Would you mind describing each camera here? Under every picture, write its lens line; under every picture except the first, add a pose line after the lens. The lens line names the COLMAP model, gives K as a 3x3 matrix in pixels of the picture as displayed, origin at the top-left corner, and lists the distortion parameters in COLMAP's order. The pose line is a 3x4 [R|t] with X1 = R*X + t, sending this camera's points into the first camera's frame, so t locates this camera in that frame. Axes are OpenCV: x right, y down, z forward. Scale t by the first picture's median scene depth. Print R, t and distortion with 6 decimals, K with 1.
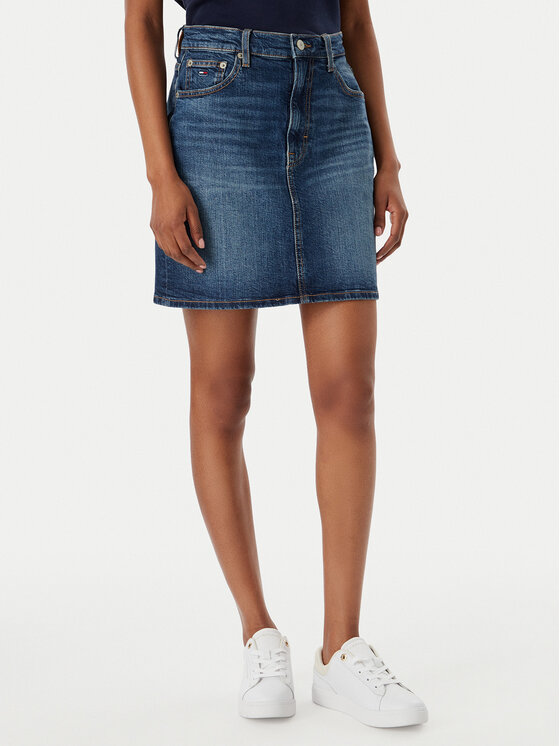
lens RADIAL K [[1517.3, 0, 279.5], [0, 1517.3, 373.5], [0, 0, 1]] dist [0.131218, 0.000000]
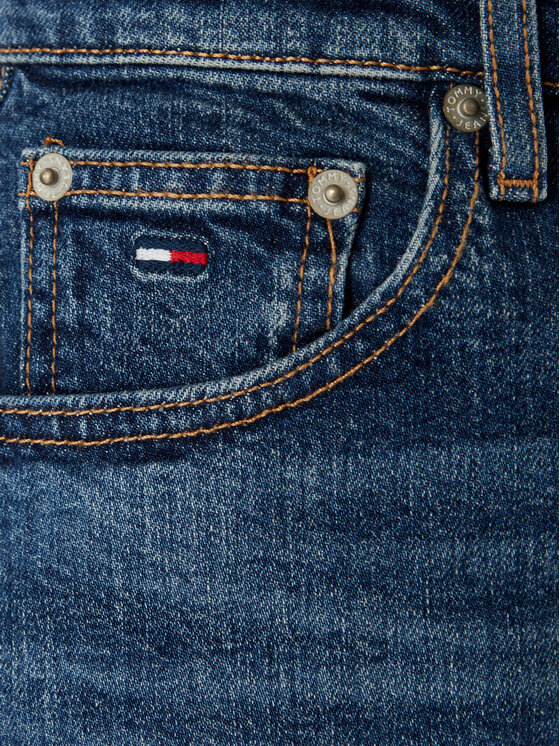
lens RADIAL K [[1517.3, 0, 278.6], [0, 1517.3, 374.1], [0, 0, 1]] dist [0.131218, 0.000000]
pose [[0.987776, -0.054193, 0.146157, -0.059721], [0.051880, 0.998461, 0.019593, -0.189606], [-0.146994, -0.011771, 0.989067, 0.877613]]
